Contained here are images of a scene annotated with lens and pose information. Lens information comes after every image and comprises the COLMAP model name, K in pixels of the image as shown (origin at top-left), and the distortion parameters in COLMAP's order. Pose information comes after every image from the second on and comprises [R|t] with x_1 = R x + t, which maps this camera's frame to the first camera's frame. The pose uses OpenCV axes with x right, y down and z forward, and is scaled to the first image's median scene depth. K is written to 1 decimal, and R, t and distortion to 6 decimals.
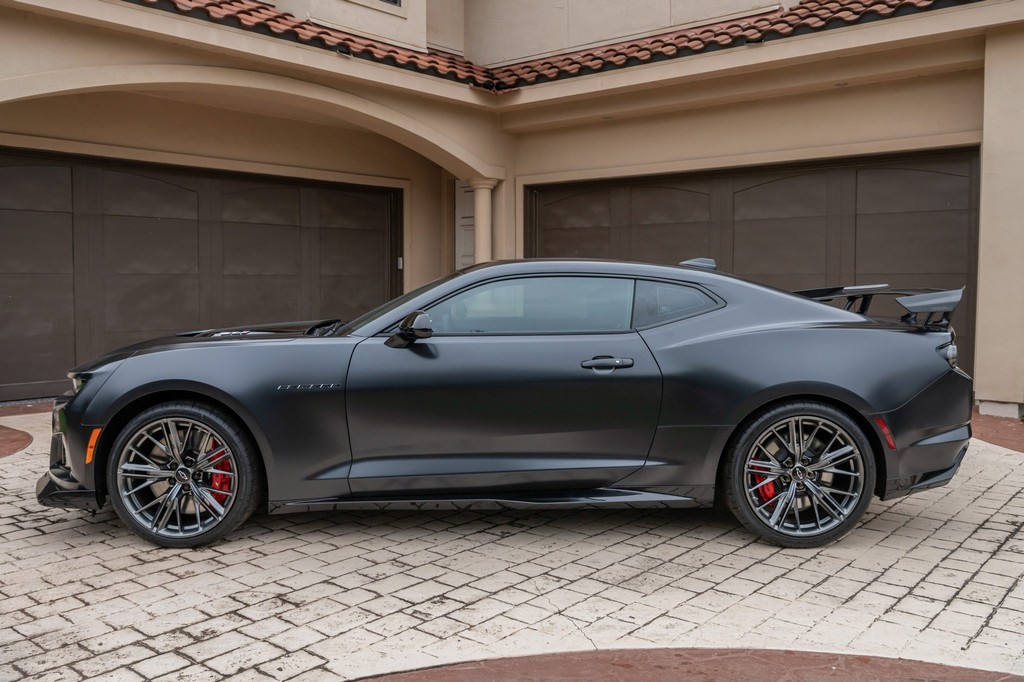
lens RADIAL K [[865.1, 0, 512.0], [0, 865.1, 341.0], [0, 0, 1]] dist [-0.012151, -0.011811]
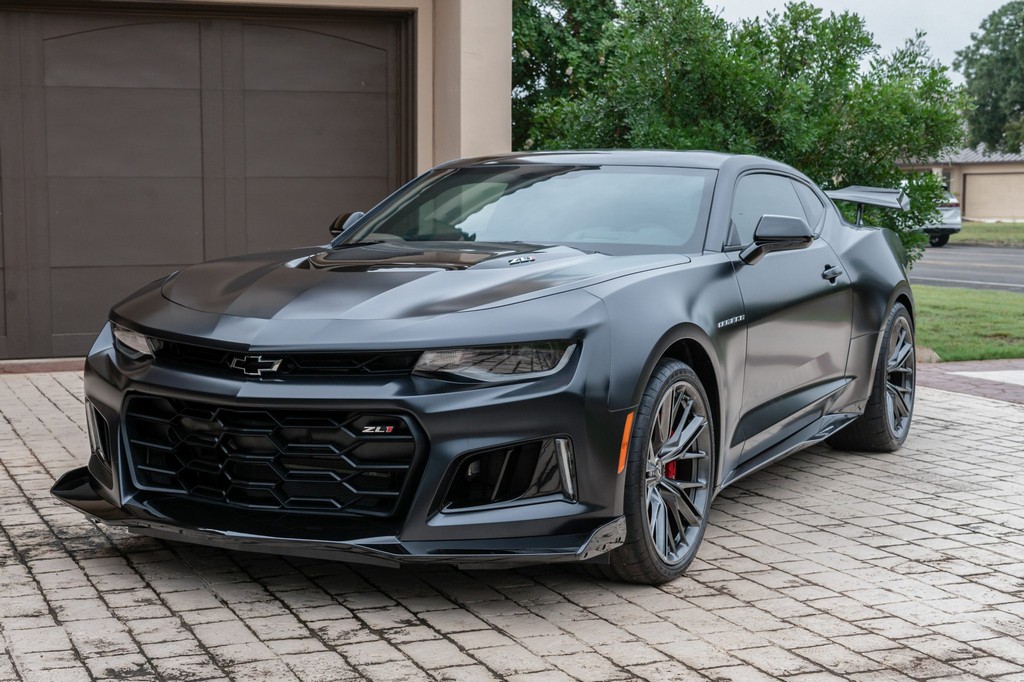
lens RADIAL K [[1598.6, 0, 473.5], [0, 1598.6, 340.4], [0, 0, 1]] dist [0.025238, 0.060800]
pose [[0.467327, -0.079314, 0.880519, -1.699358], [0.058920, 0.996547, 0.058495, -0.027517], [-0.882119, 0.024544, 0.470387, 0.612616]]
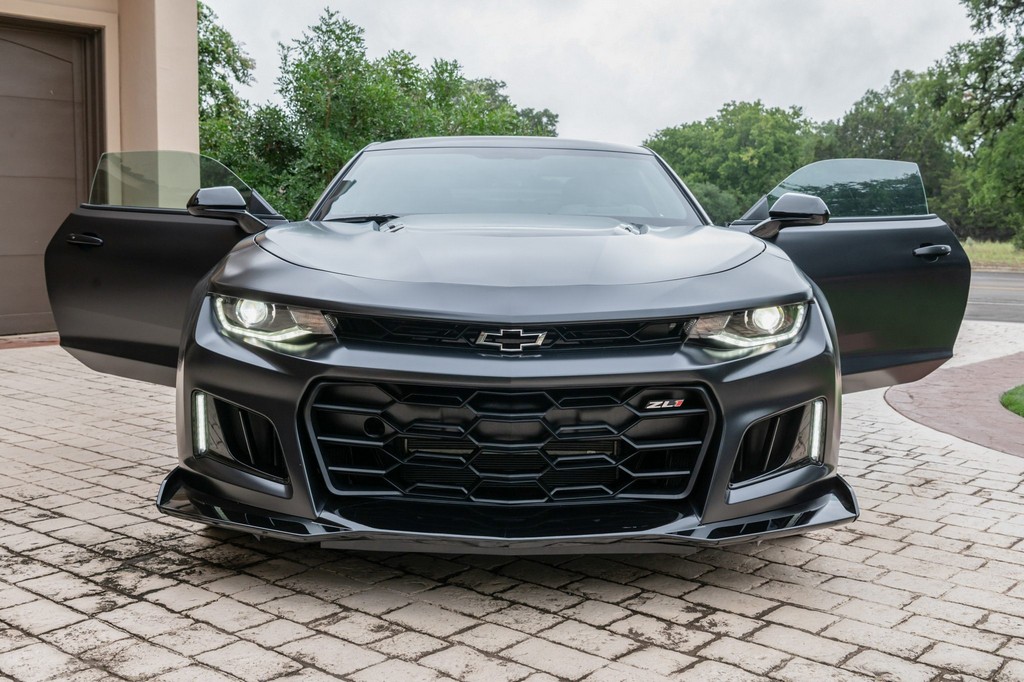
lens RADIAL K [[1131.4, 0, 512.0], [0, 1131.4, 341.0], [0, 0, 1]] dist [-0.009395, 0.021205]
pose [[-0.001574, -0.103927, 0.994584, -1.436115], [0.057054, 0.992956, 0.103847, -0.023590], [-0.998370, 0.056908, 0.004366, 1.359798]]
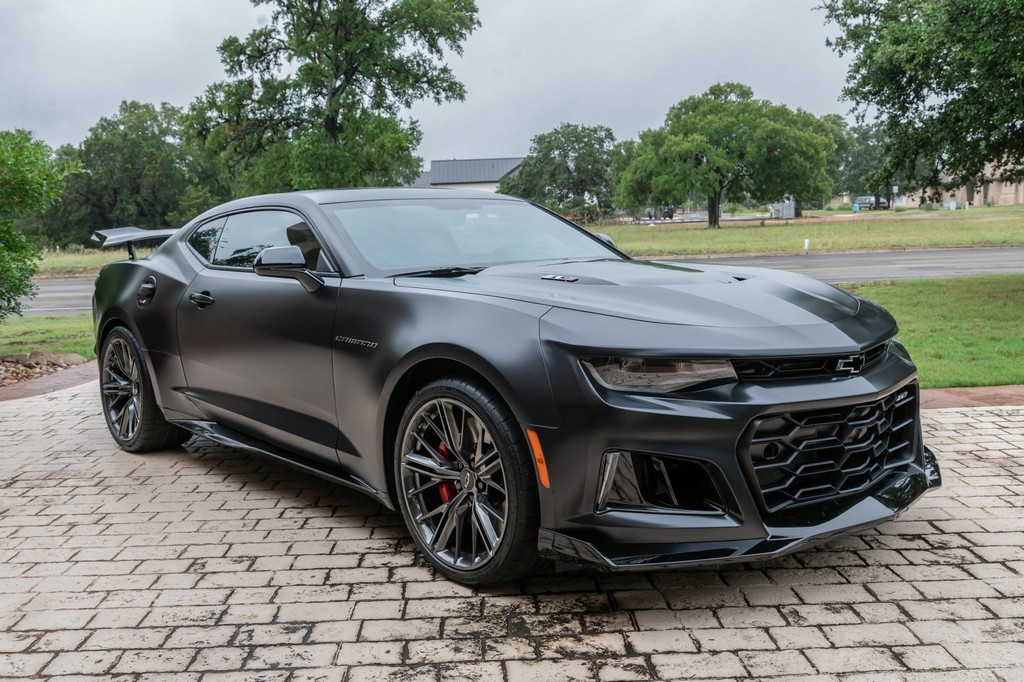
lens RADIAL K [[987.9, 0, 480.6], [0, 987.9, 338.8], [0, 0, 1]] dist [-0.010221, 0.003486]
pose [[-0.640810, -0.067262, 0.764747, -1.119522], [0.083898, 0.984052, 0.156851, -0.129766], [-0.763102, 0.164672, -0.624947, 2.156570]]
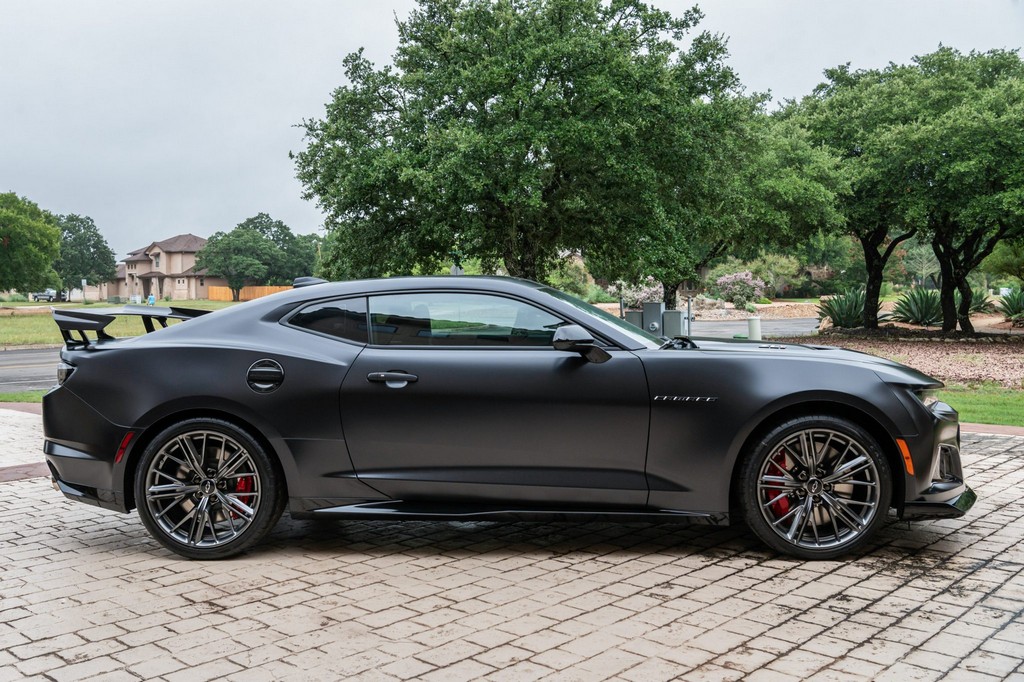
lens RADIAL K [[987.9, 0, 480.6], [0, 987.9, 338.8], [0, 0, 1]] dist [-0.010221, 0.003486]
pose [[-0.997238, 0.010846, 0.073480, -0.091561], [0.018766, 0.993977, 0.107968, -0.199179], [-0.071866, 0.109049, -0.991435, 2.905093]]
